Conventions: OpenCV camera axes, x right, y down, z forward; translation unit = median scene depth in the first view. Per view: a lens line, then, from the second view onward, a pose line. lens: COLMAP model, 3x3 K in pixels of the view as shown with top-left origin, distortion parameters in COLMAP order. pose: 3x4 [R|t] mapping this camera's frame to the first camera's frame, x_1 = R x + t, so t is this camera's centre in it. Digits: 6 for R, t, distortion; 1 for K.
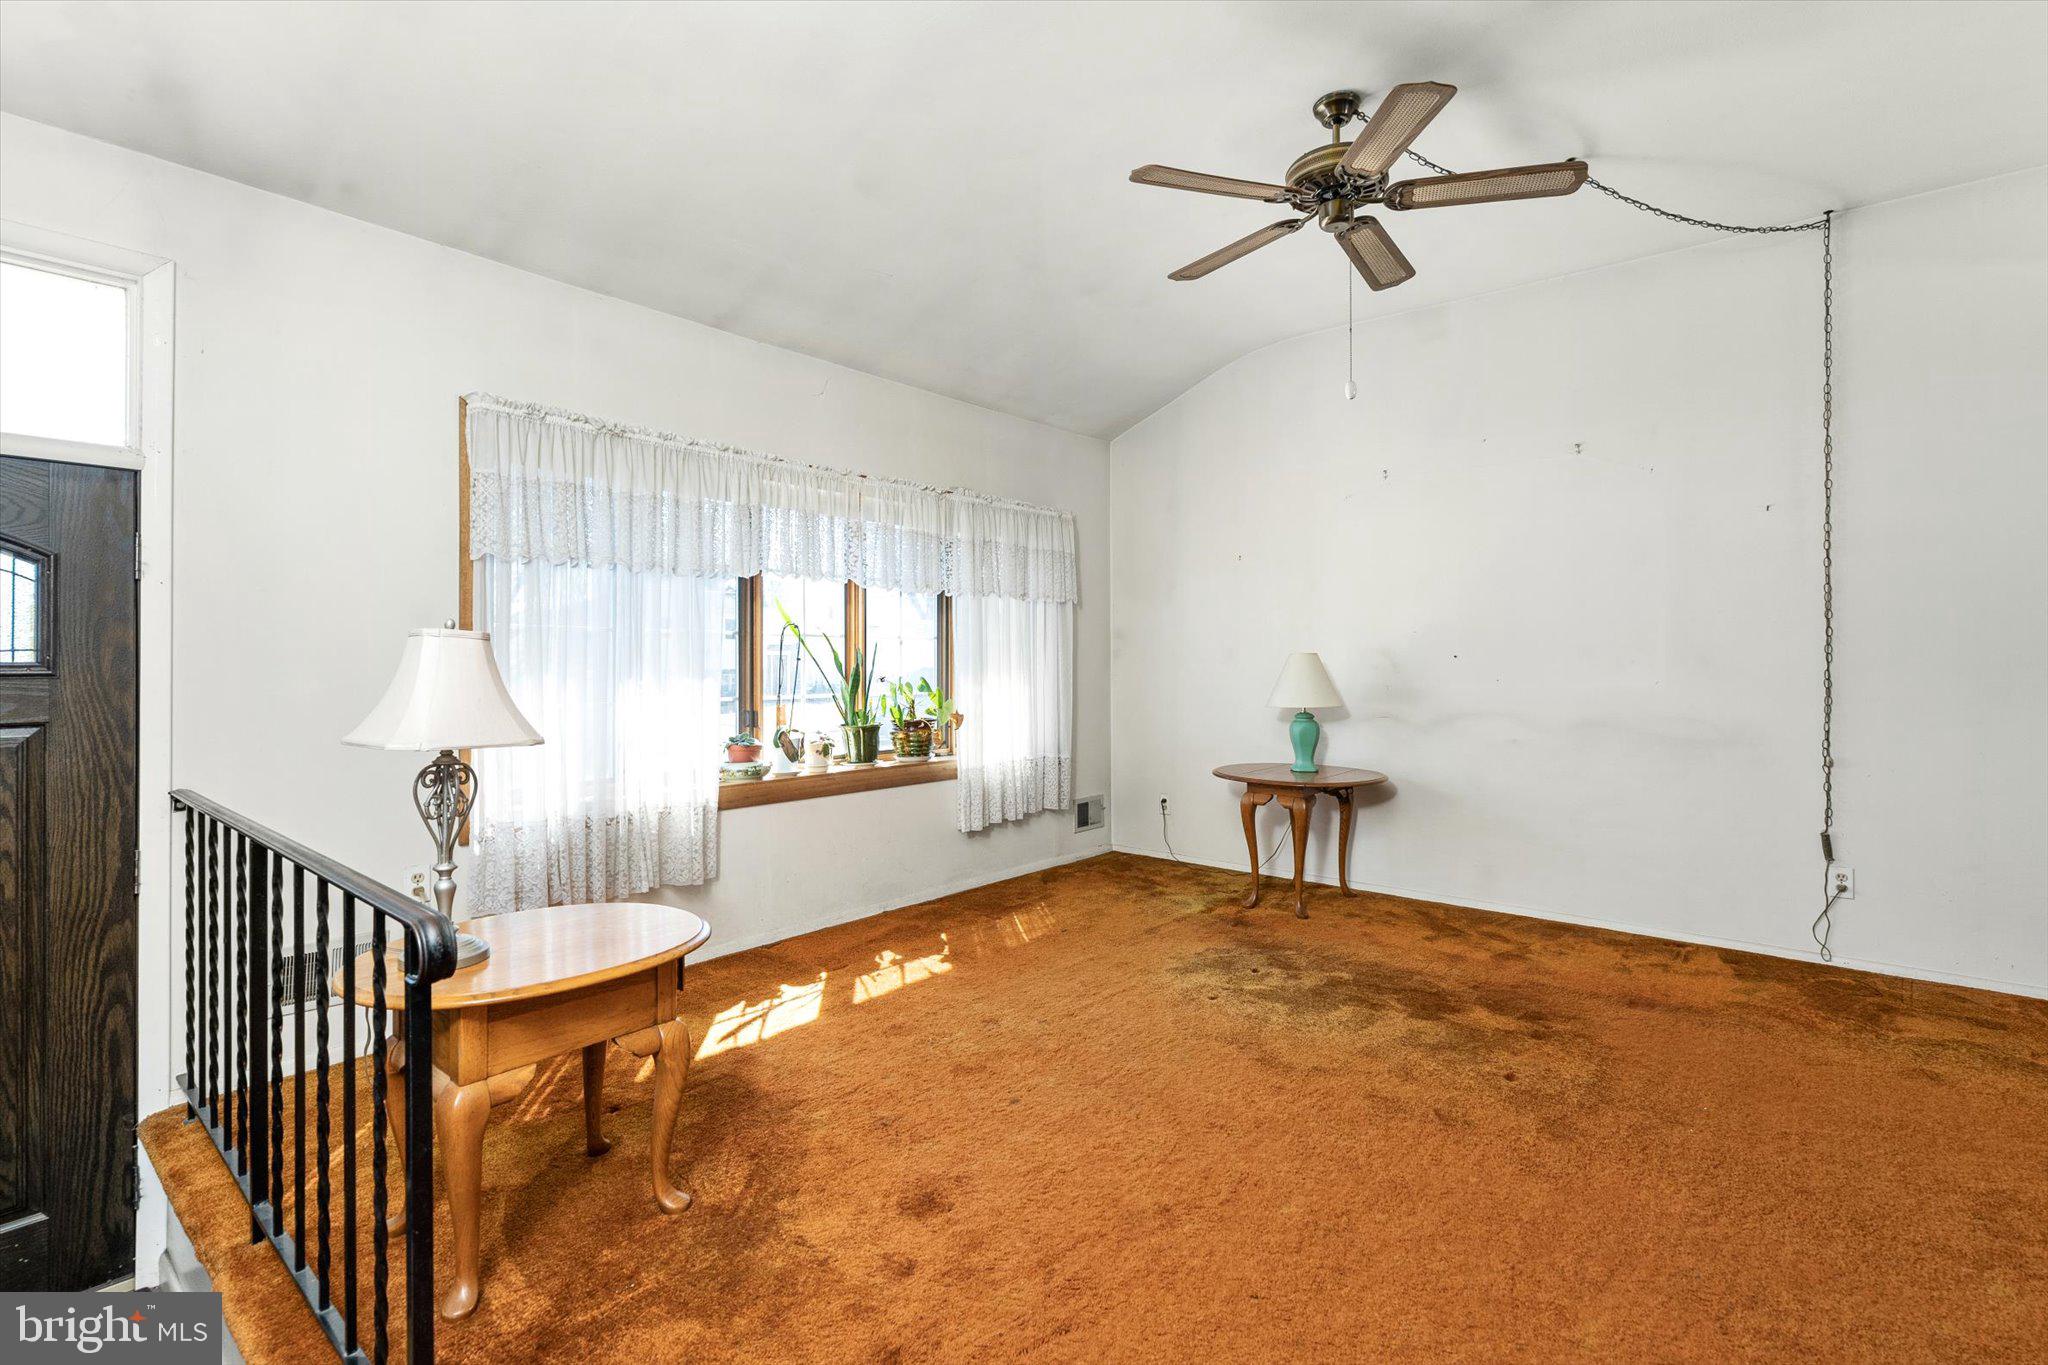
lens RADIAL K [[926.7, 0, 1028.9], [0, 926.7, 674.1], [0, 0, 1]] dist [0.000229, 0.000194]
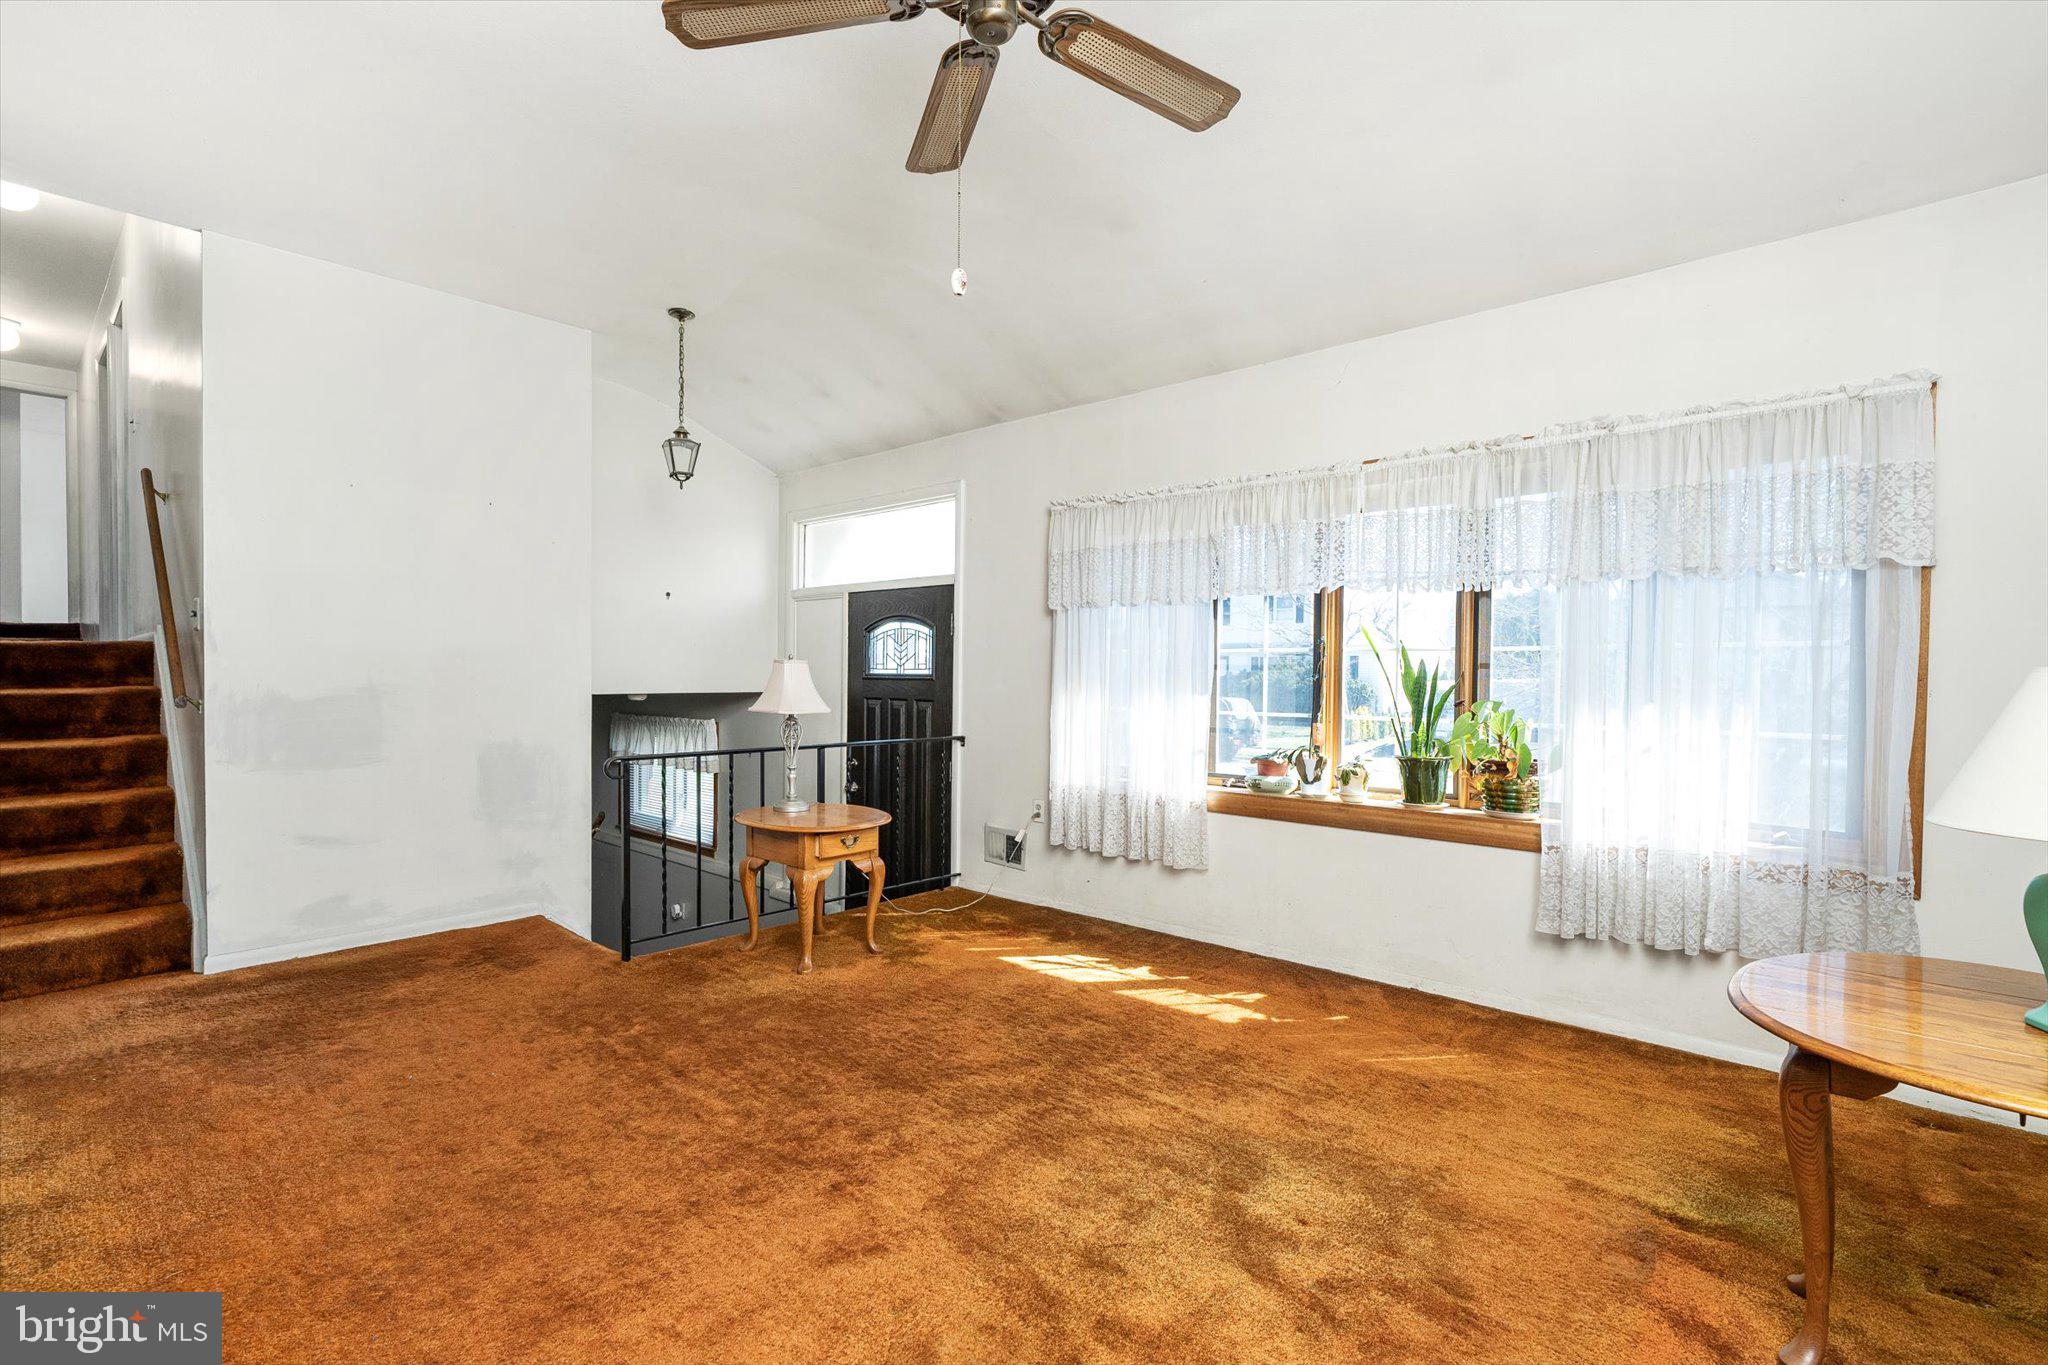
lens RADIAL K [[981.7, 0, 1024.0], [0, 981.7, 682.5], [0, 0, 1]] dist [0.000535, 0.000182]
pose [[-0.034171, 0.017693, -0.999259, 0.963184], [-0.019739, 0.999636, 0.018375, -0.028276], [0.999221, 0.020352, -0.033809, 0.922194]]
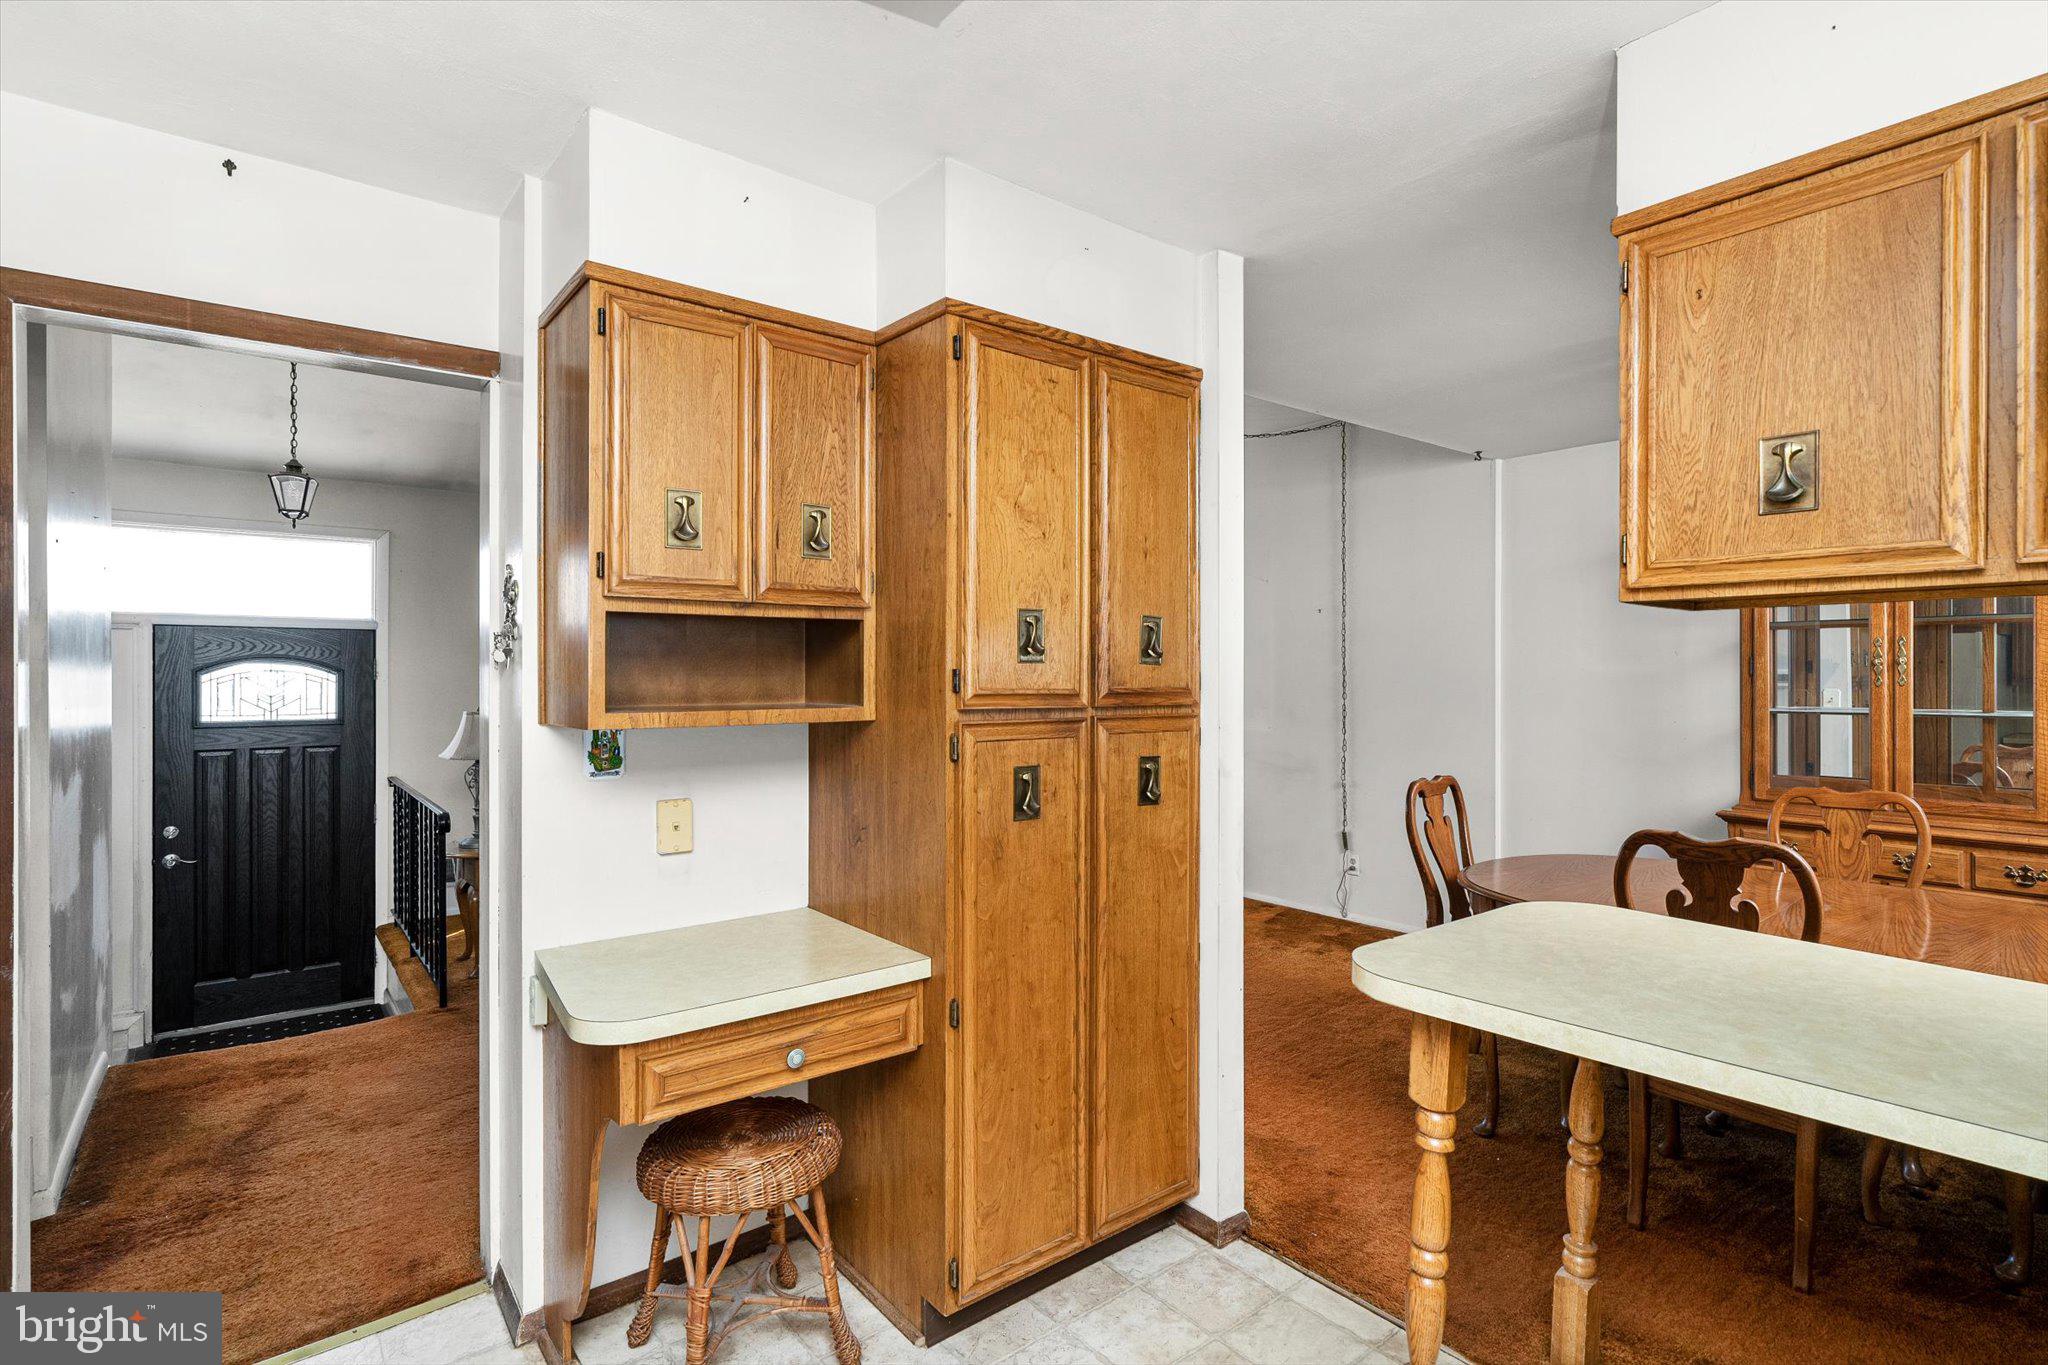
lens RADIAL K [[981.7, 0, 1024.0], [0, 981.7, 682.5], [0, 0, 1]] dist [0.000535, 0.000182]
pose [[0.980369, 0.003666, -0.197138, 0.737758], [-0.002799, 0.999985, 0.004680, -0.081560], [0.197153, -0.004036, 0.980364, -0.717454]]
